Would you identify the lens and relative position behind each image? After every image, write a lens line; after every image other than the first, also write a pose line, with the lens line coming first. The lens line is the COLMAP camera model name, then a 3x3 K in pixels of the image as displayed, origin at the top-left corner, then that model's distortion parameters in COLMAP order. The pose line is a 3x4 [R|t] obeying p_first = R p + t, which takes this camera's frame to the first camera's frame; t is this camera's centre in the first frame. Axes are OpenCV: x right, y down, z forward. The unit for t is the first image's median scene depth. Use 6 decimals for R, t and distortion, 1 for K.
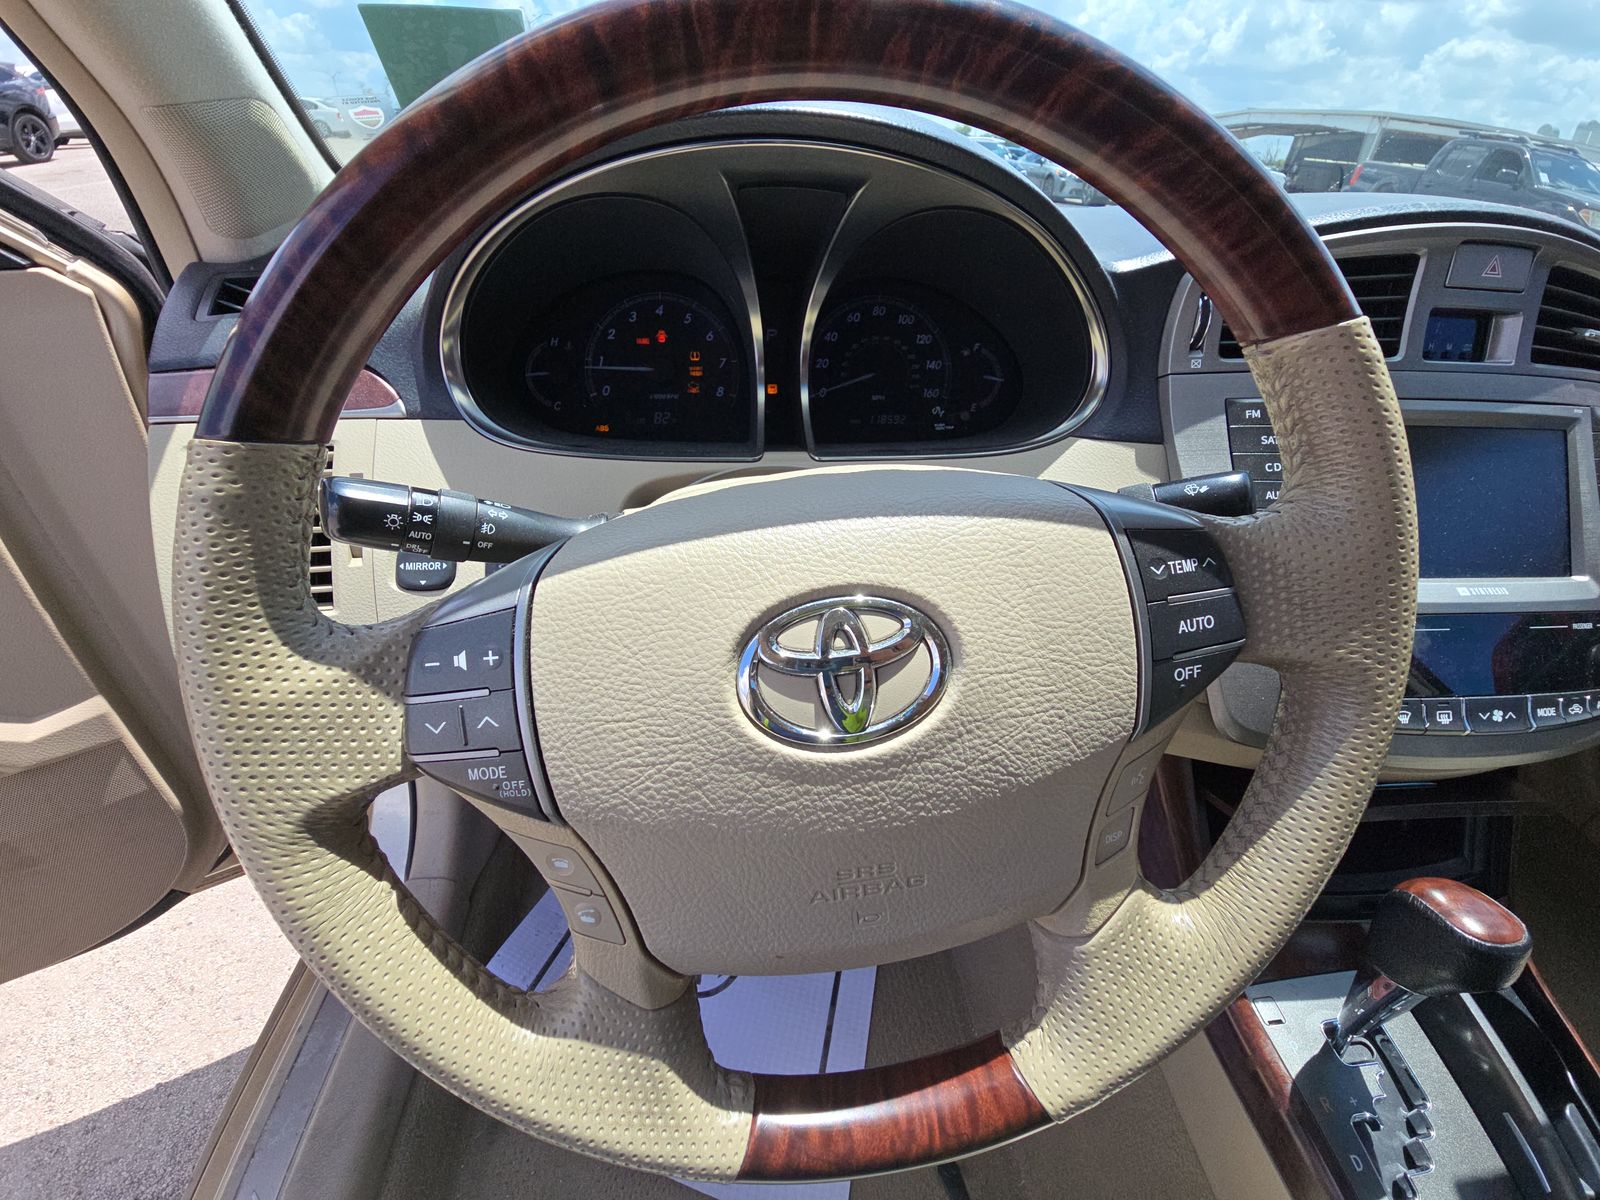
lens RADIAL K [[651.0, 0, 803.3], [0, 651.0, 584.0], [0, 0, 1]] dist [0.019615, -0.018827]
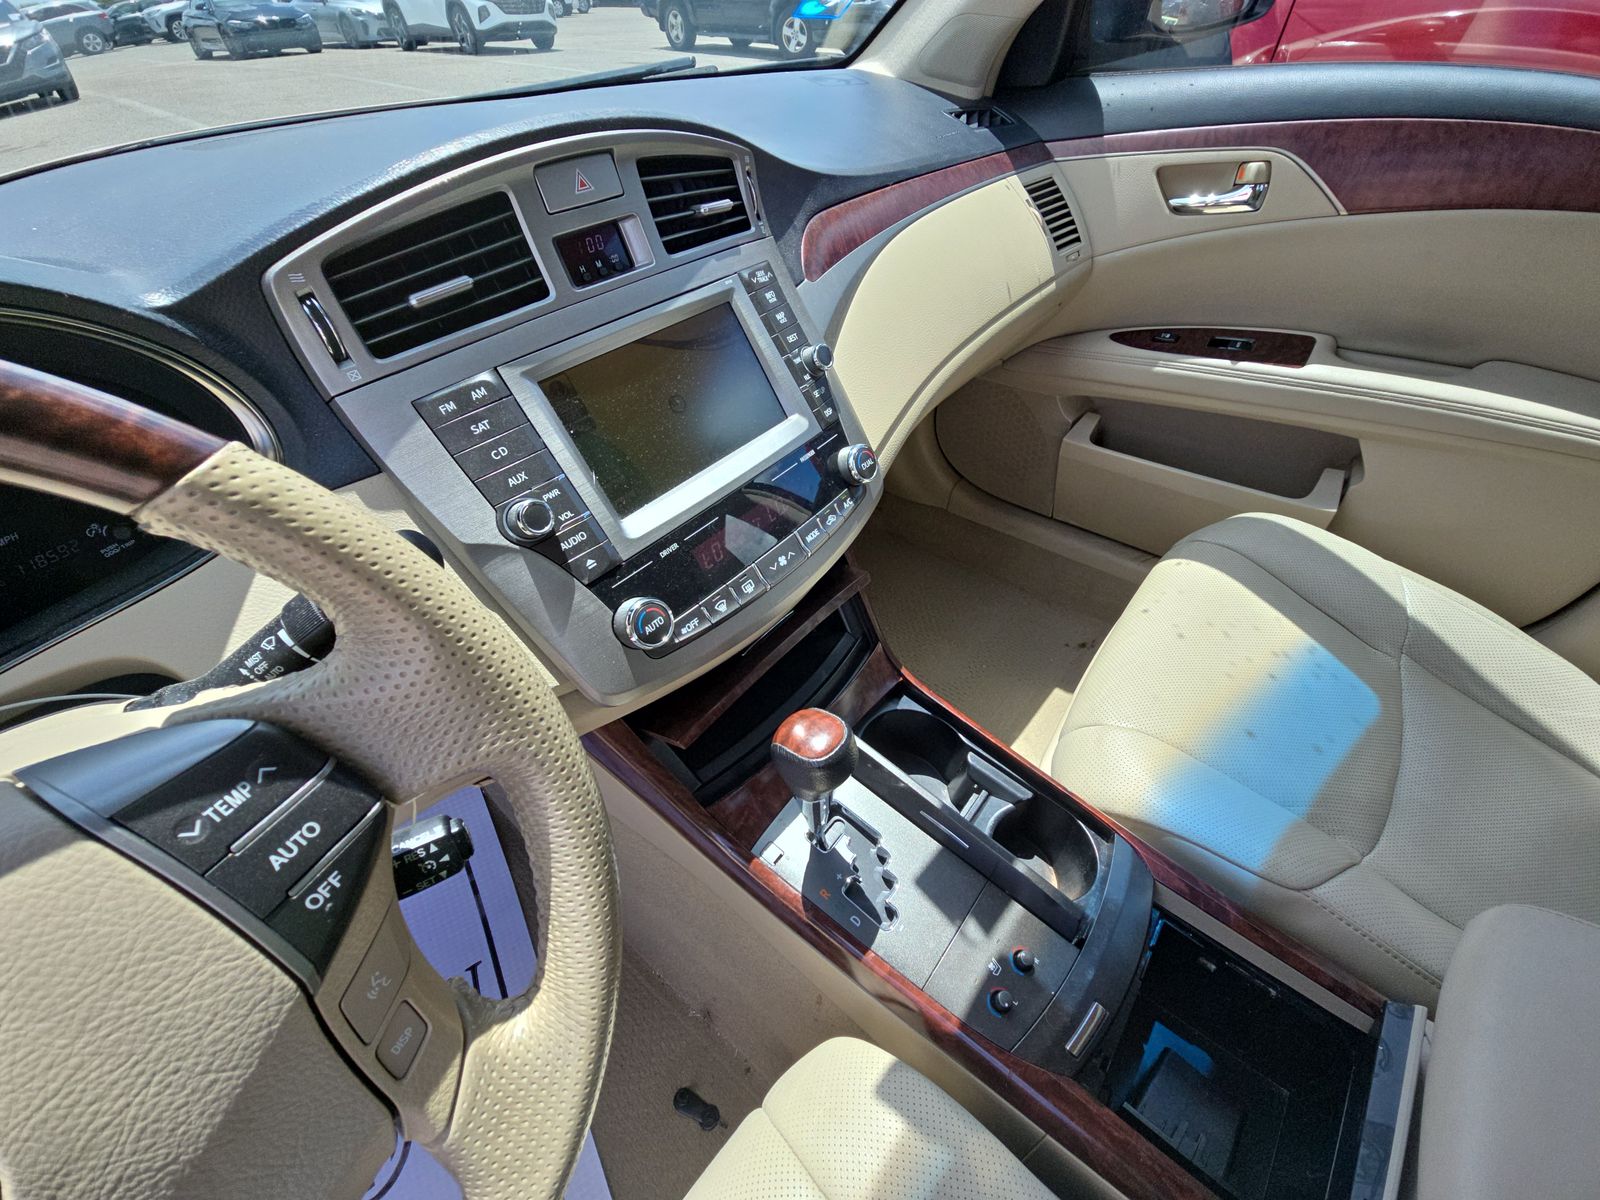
lens RADIAL K [[652.2, 0, 796.7], [0, 652.2, 587.6], [0, 0, 1]] dist [0.023023, -0.017060]
pose [[0.699362, -0.532419, 0.476889, 0.468373], [0.445169, 0.846444, 0.292161, -0.100316], [-0.559212, 0.007970, 0.828987, -0.034287]]
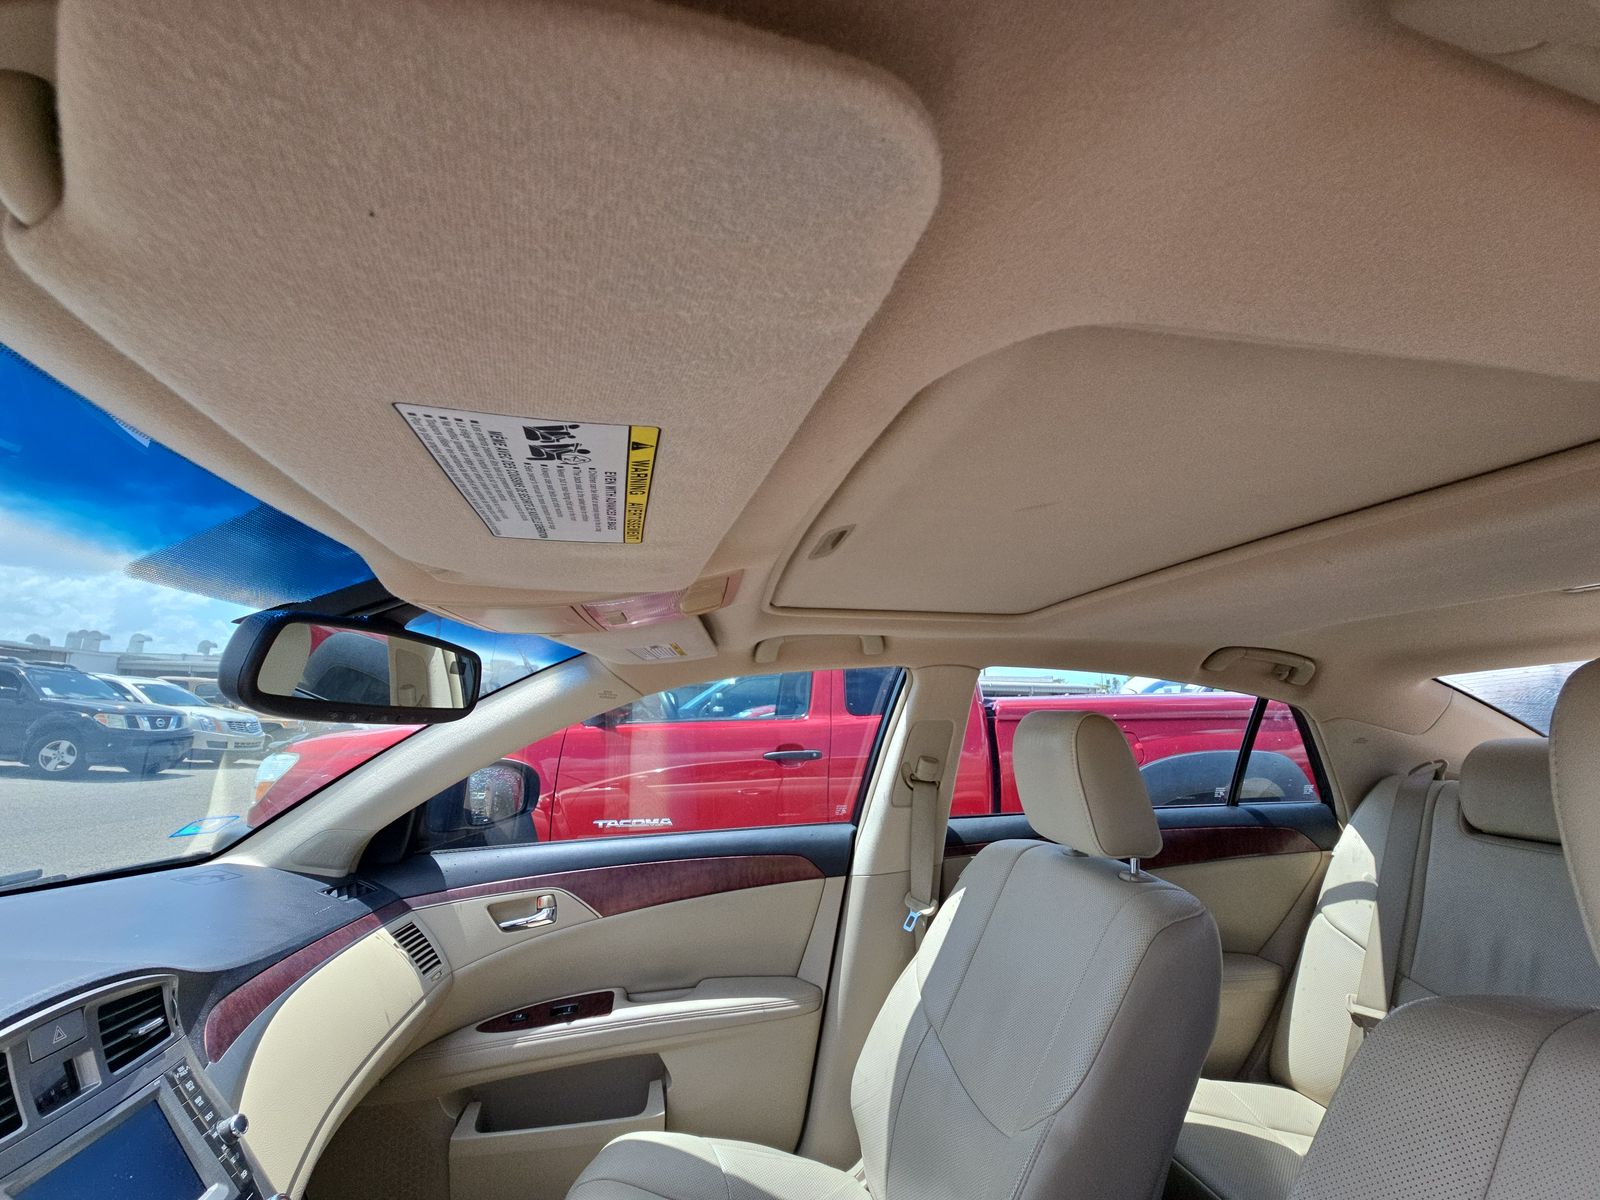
lens RADIAL K [[652.2, 0, 796.7], [0, 652.2, 587.6], [0, 0, 1]] dist [0.023023, -0.017060]
pose [[-0.056452, 0.142007, 0.988255, -0.497754], [0.532395, 0.841641, -0.090527, -0.327540], [-0.844611, 0.521032, -0.123116, -0.648113]]
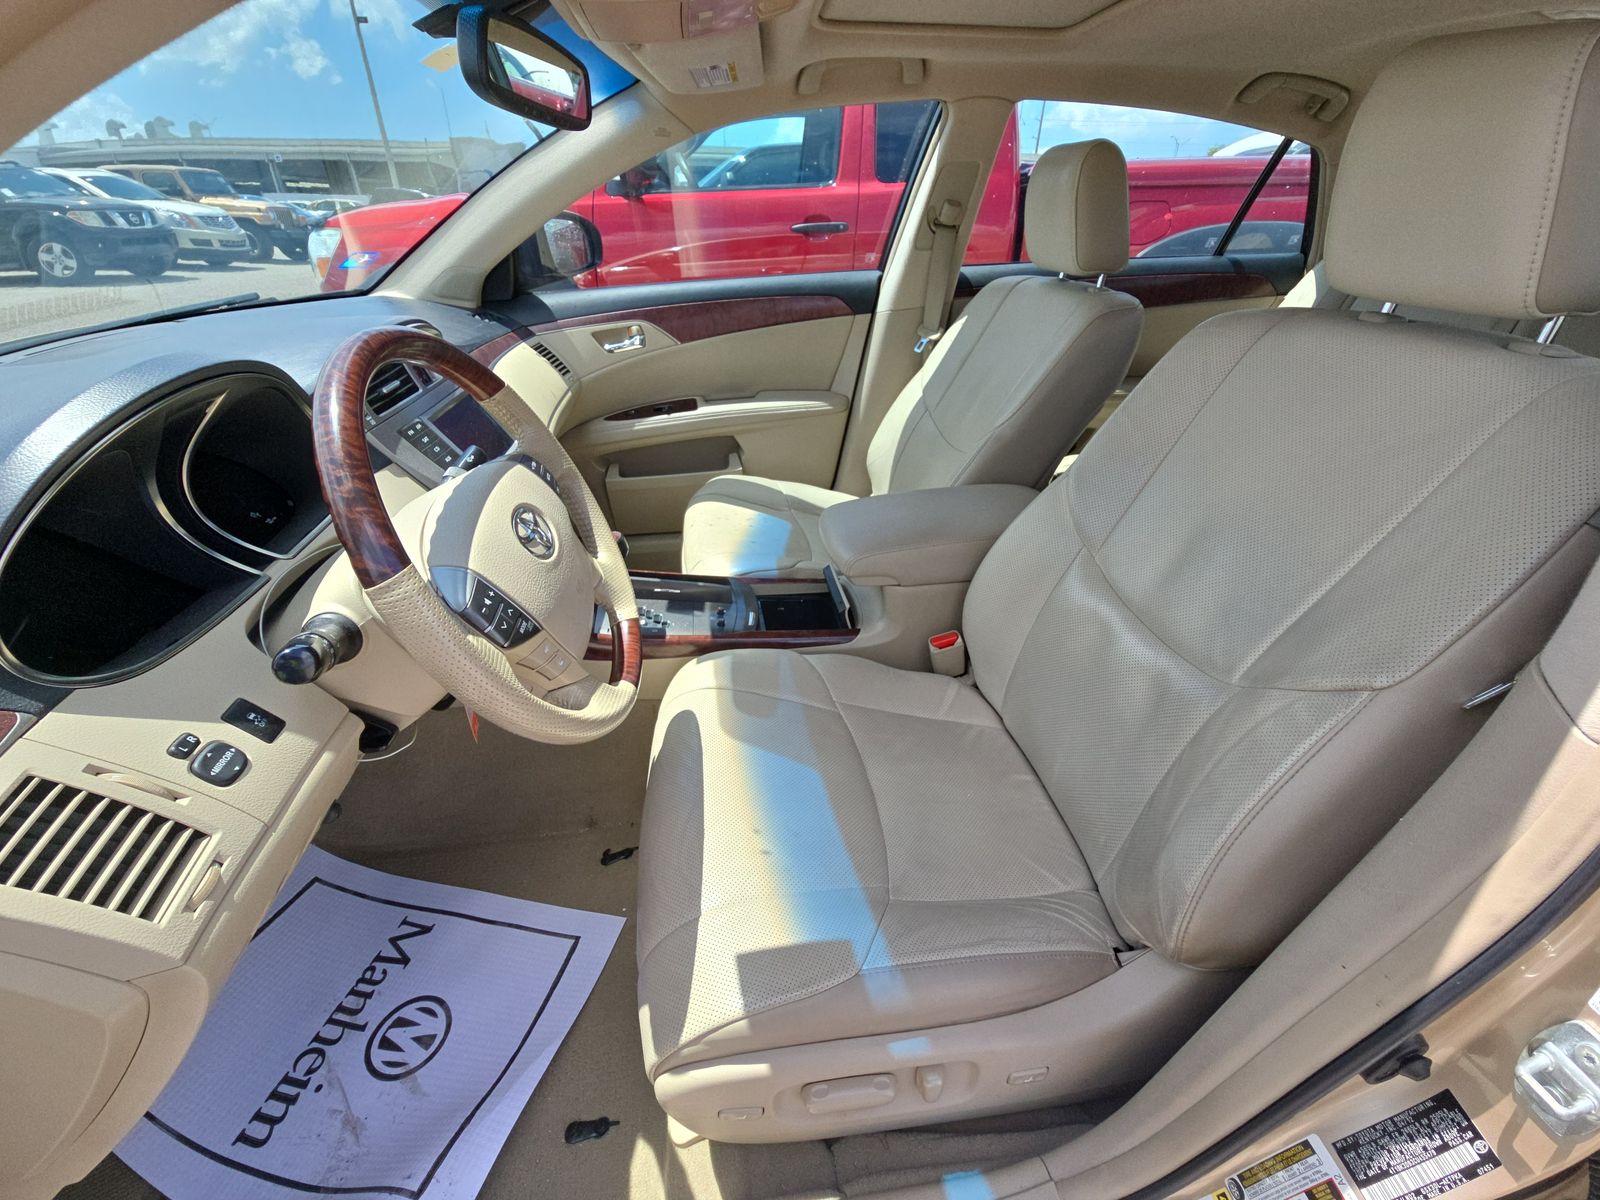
lens RADIAL K [[658.2, 0, 800.2], [0, 658.2, 588.8], [0, 0, 1]] dist [-0.000499, -0.000395]
pose [[-0.042752, -0.538938, 0.841260, -1.439240], [0.539412, 0.696307, 0.473488, -0.244556], [-0.840956, 0.474028, 0.260941, -0.370072]]
